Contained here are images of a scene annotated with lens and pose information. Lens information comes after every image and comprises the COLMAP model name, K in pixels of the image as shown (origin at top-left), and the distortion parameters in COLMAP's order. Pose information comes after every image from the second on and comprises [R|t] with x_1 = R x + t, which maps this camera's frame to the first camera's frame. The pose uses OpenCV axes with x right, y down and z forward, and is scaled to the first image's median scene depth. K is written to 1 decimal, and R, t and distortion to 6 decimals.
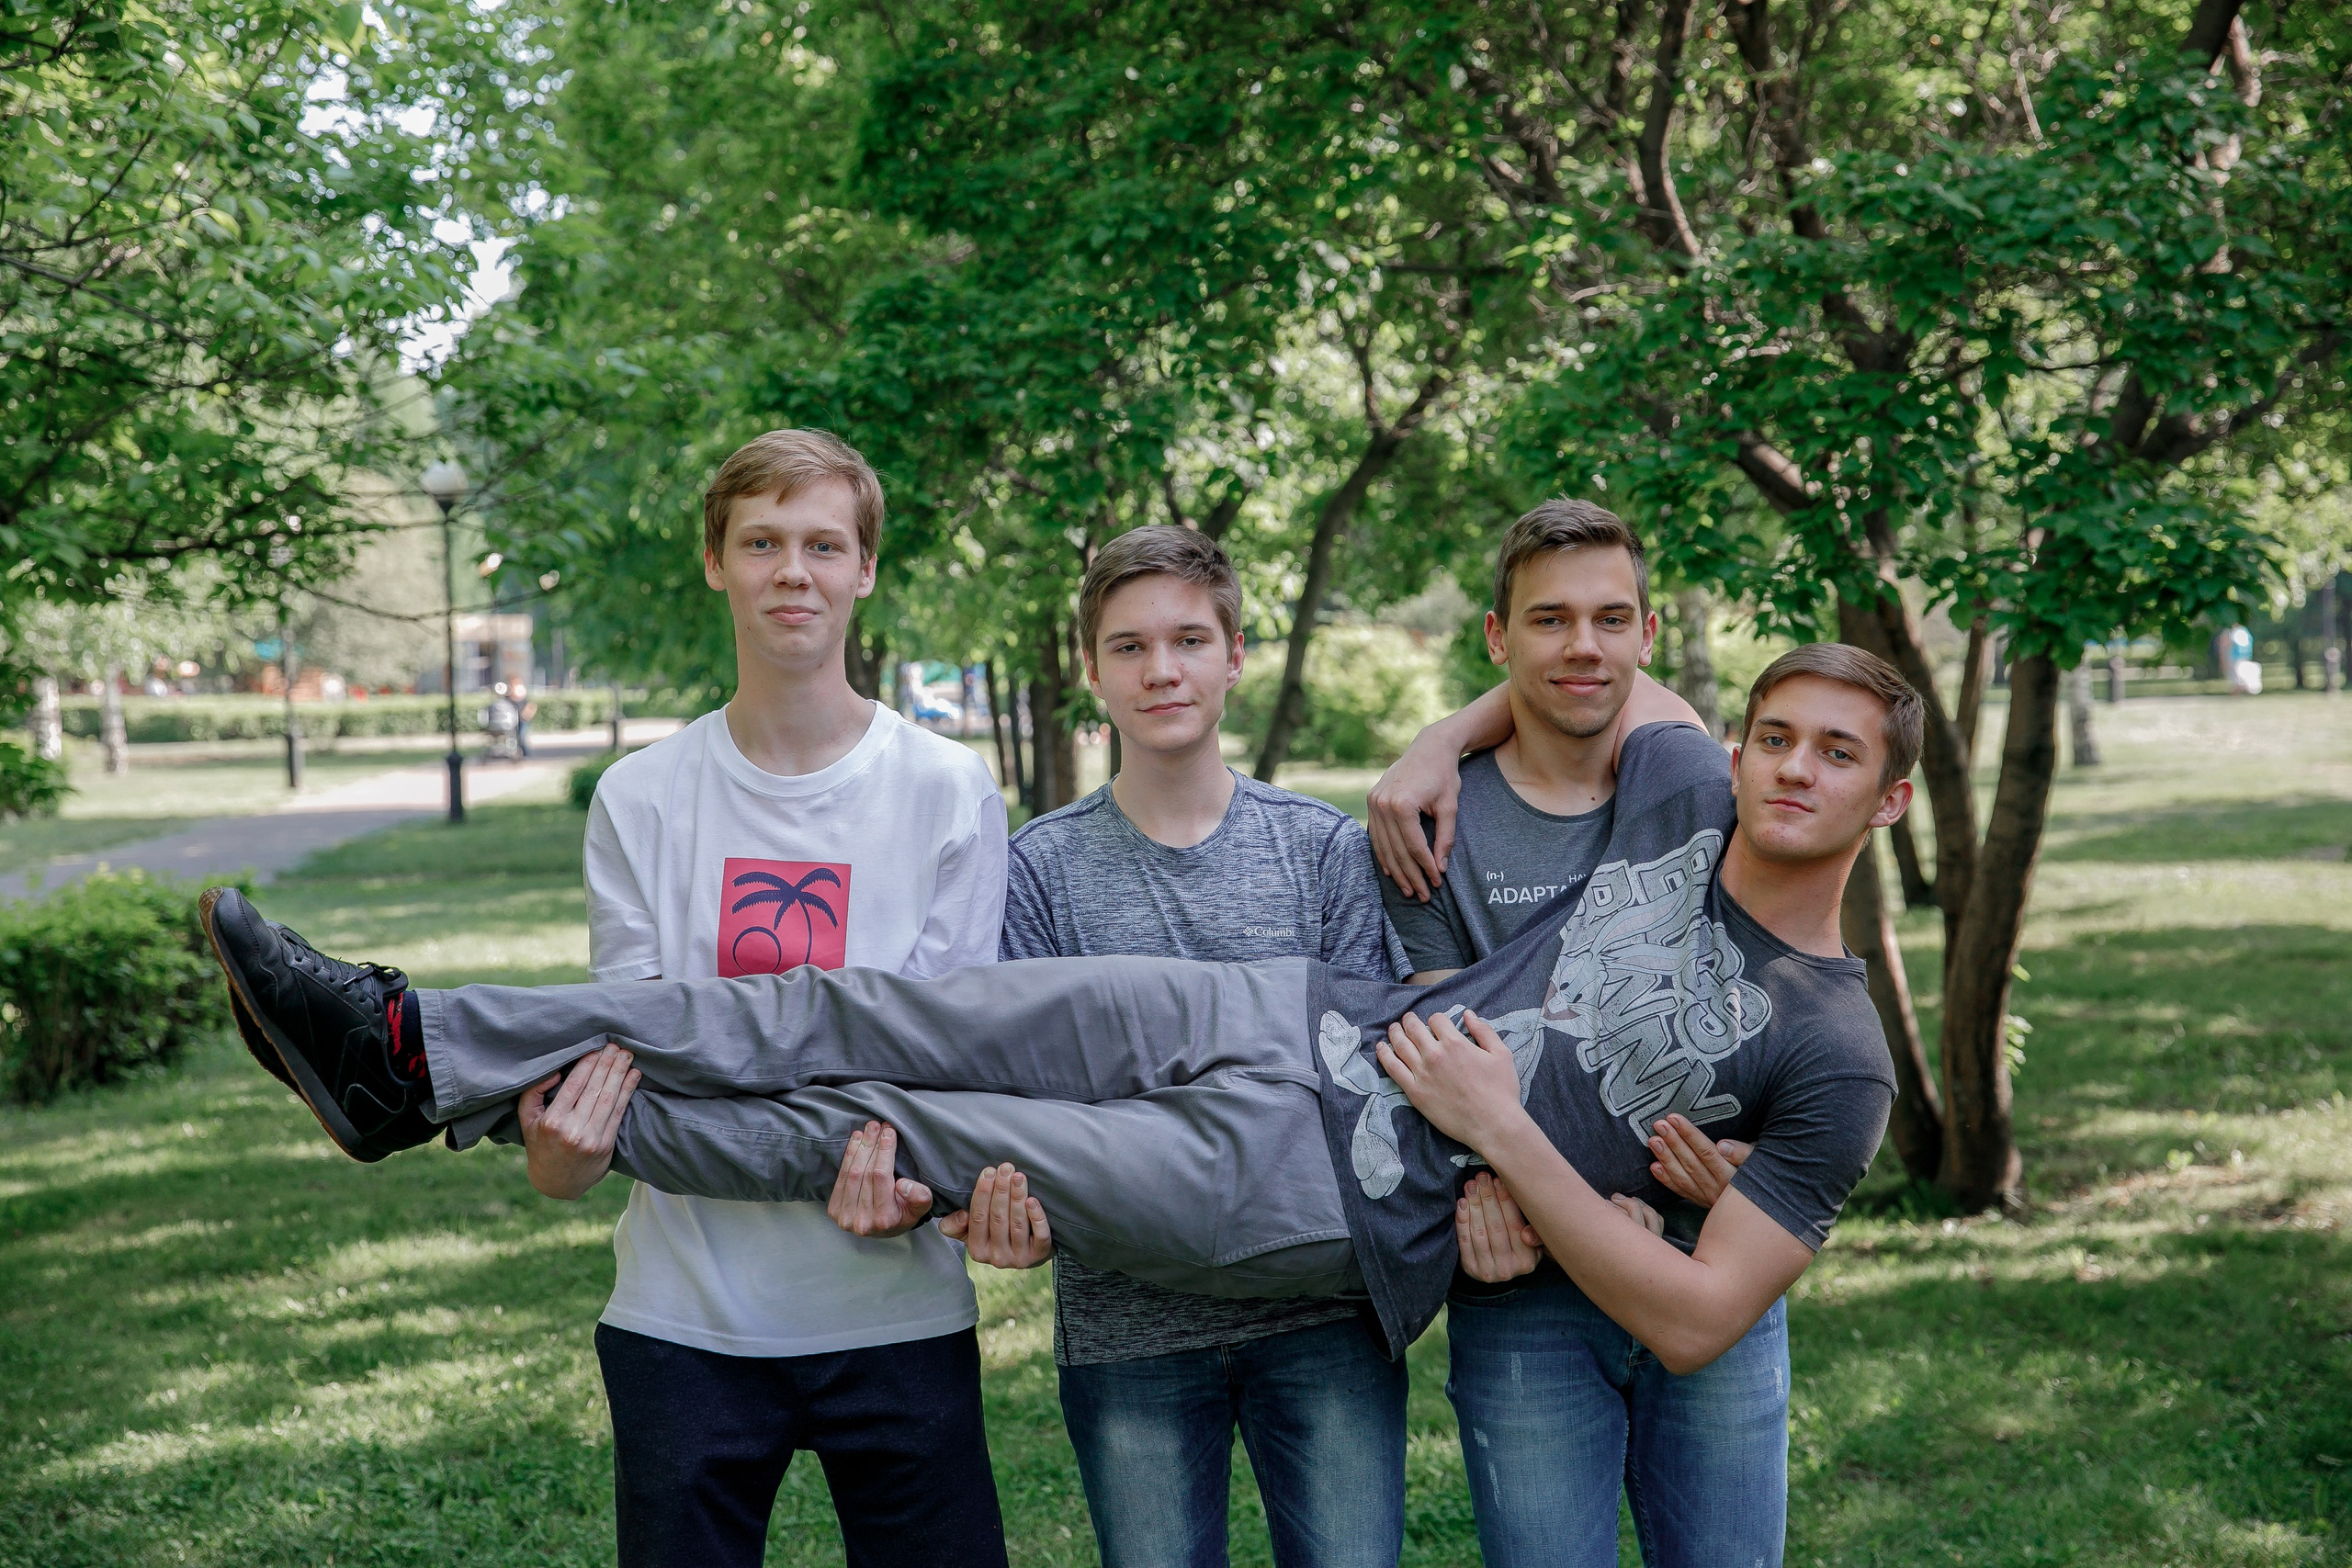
lens RADIAL K [[3794.3, 0, 1169.9], [0, 3794.3, 703.4], [0, 0, 1]] dist [0.146743, -0.045485]
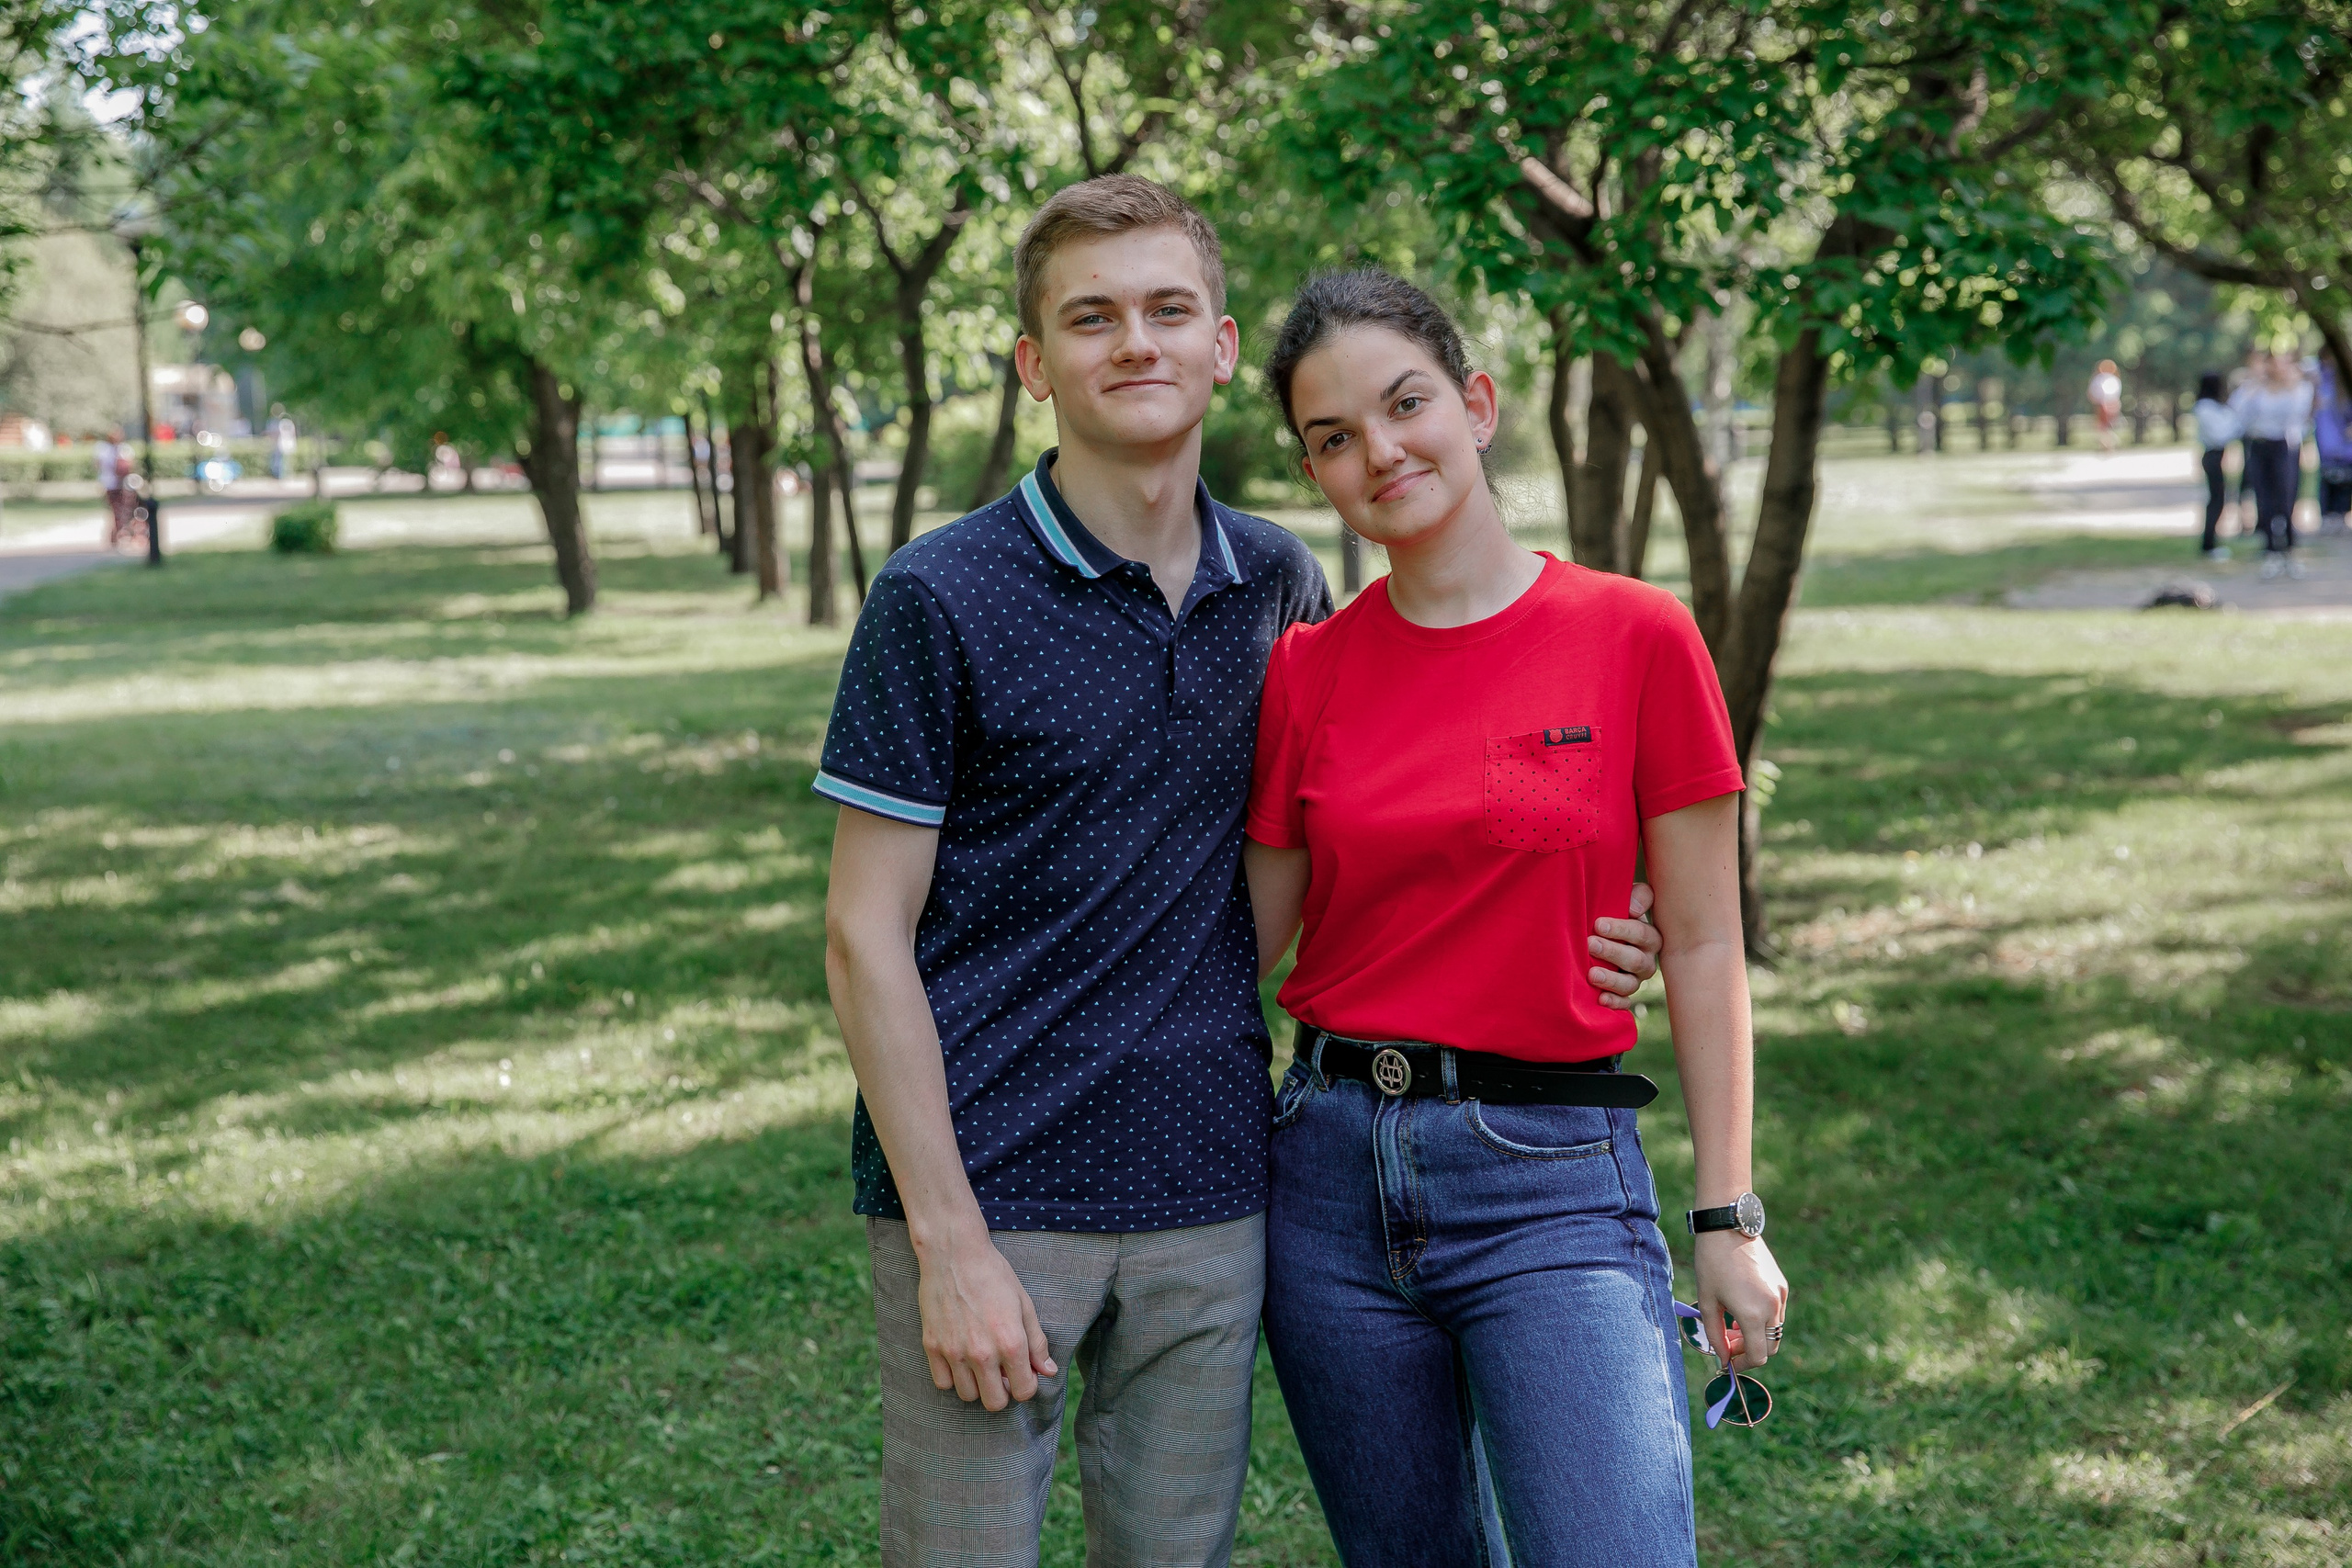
lens RADIAL K [[3523.6, 0, 1213.0], [0, 3523.6, 789.7], [0, 0, 1]] dist [0.050212, 0.161089]
pose [[0.994877, -0.002577, 0.101056, -0.010946], [-0.006748, 0.995752, 0.091826, 0.006982], [-0.100864, -0.092038, 0.990634, 0.119370]]
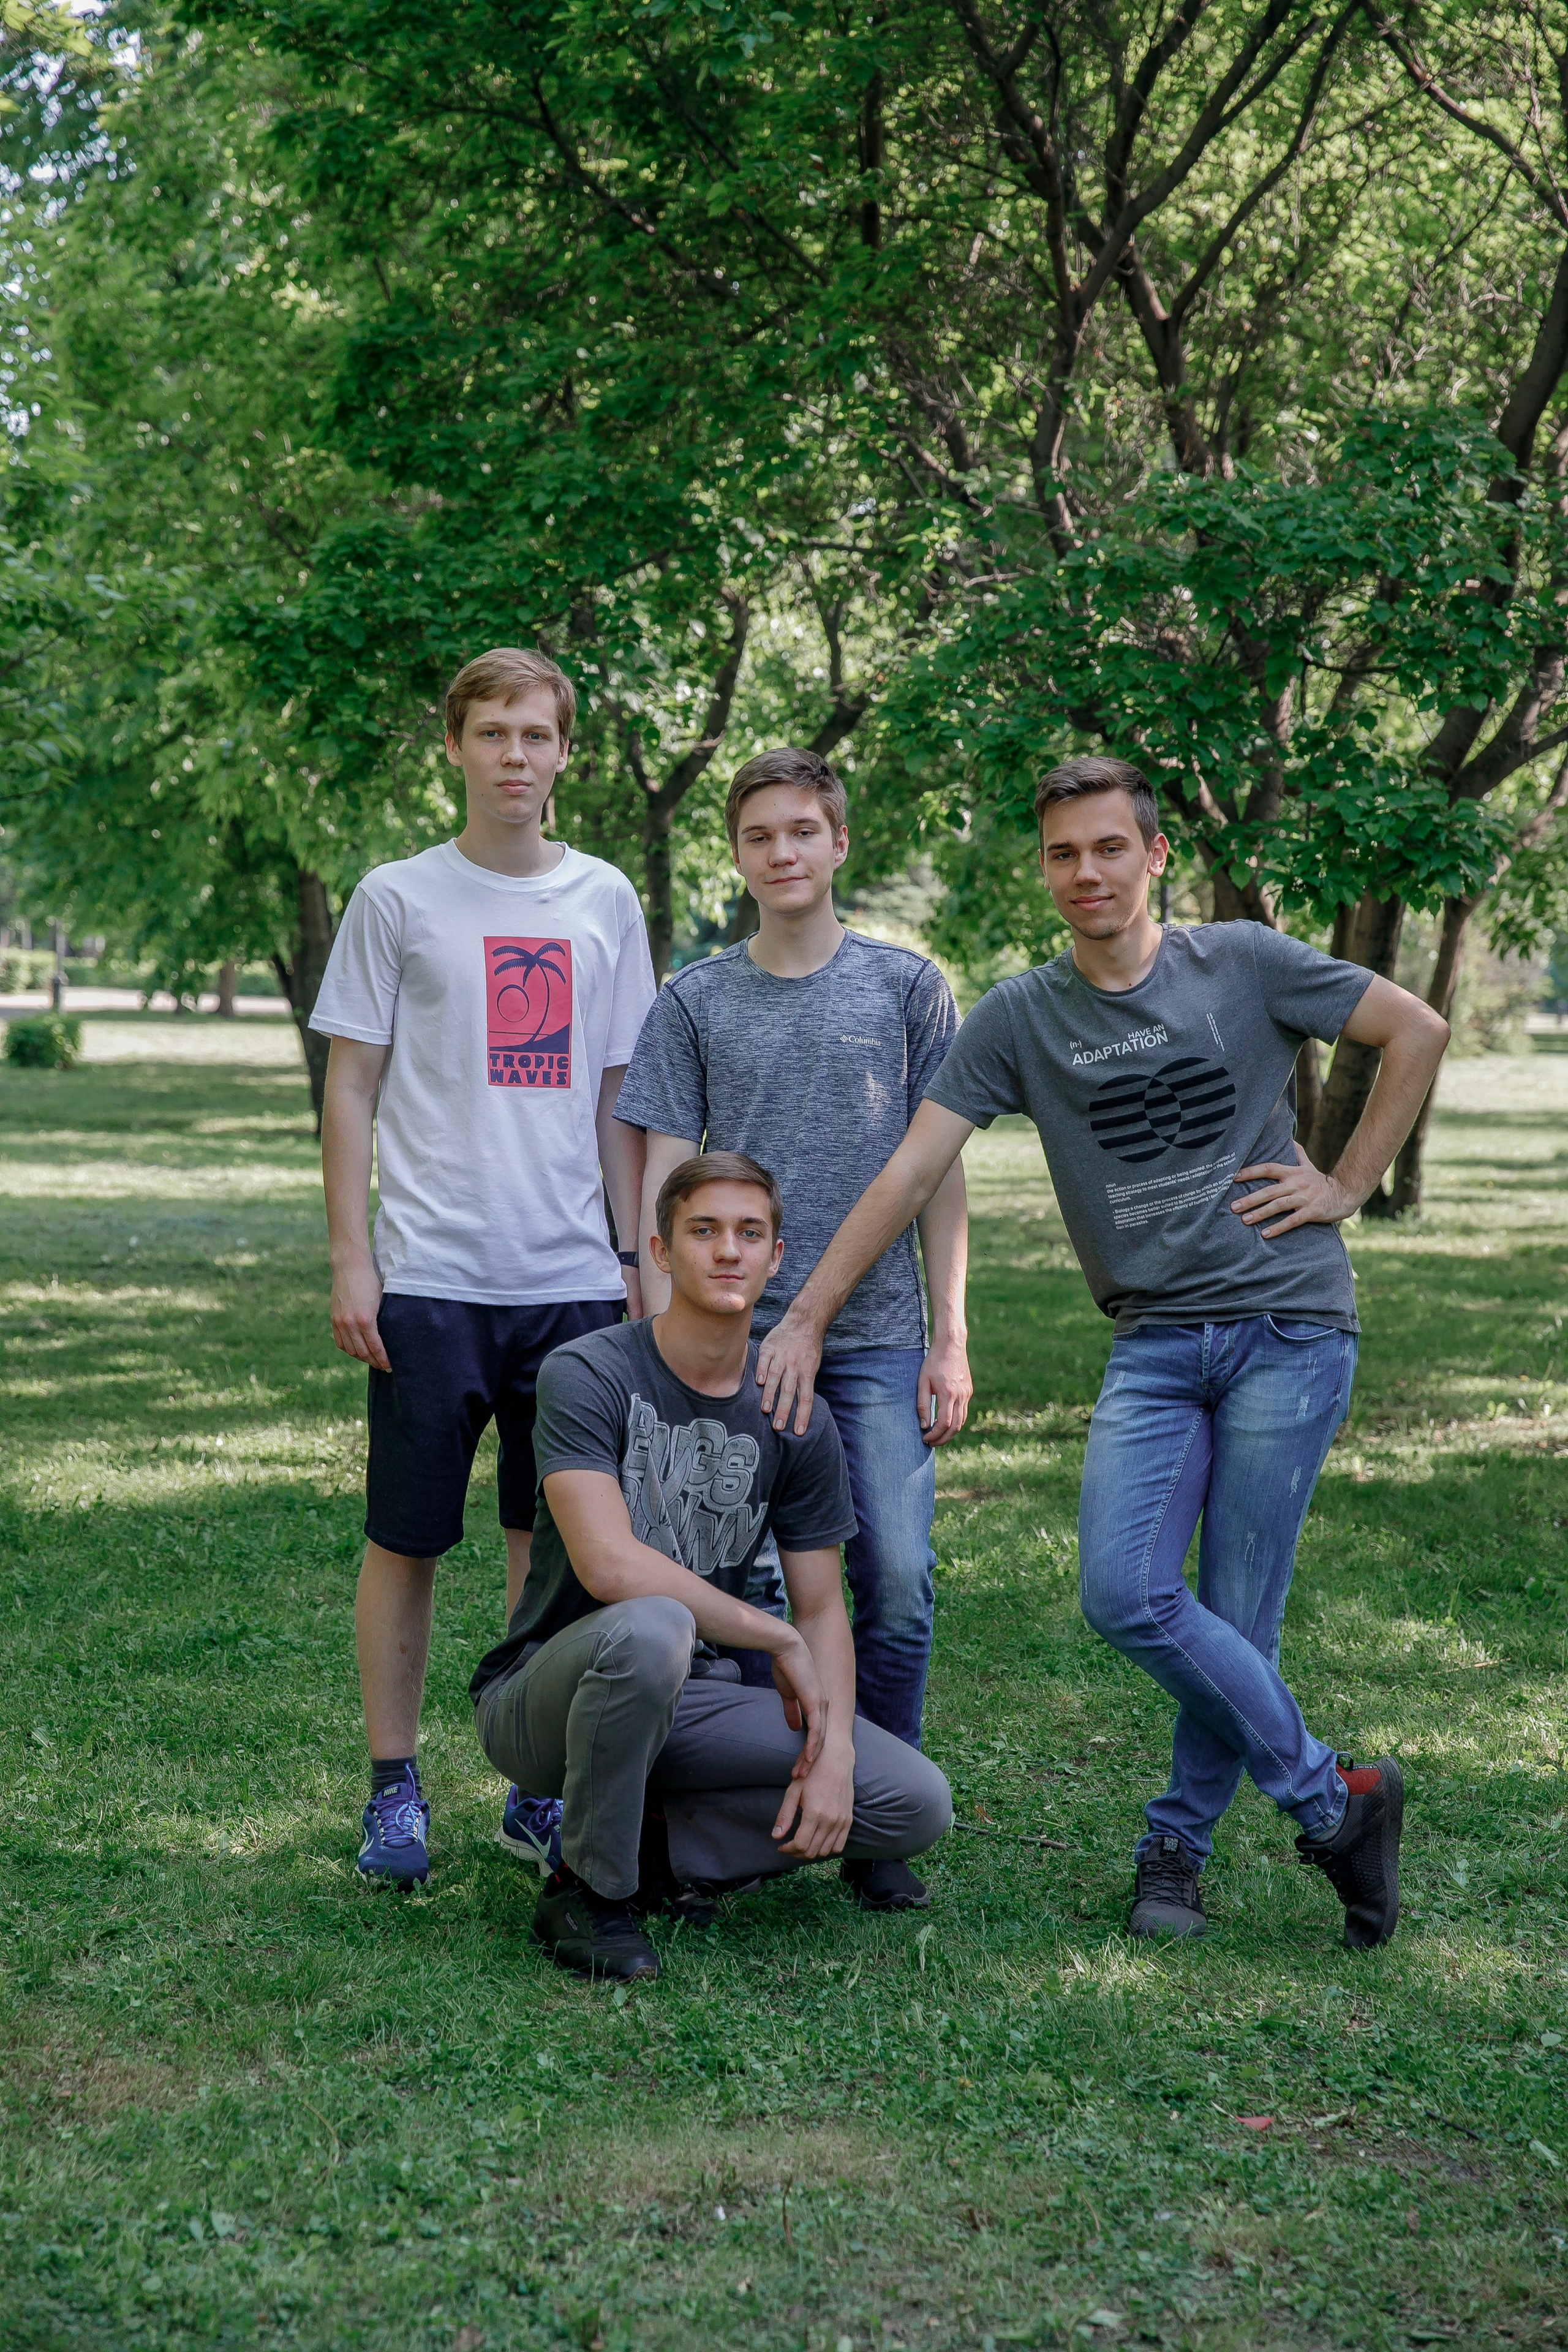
lens RADIAL K [[4306.1, 0, 784.0], [0, 4306.1, 1176.0], [0, 0, 1]] dist [0.134198, 0.034196]
pose [[0.998006, 0.058046, 0.024788, 0.028047], [-0.058915, 0.997617, 0.035903, 0.021450], [-0.022645, -0.037291, 0.999048, -0.236176]]
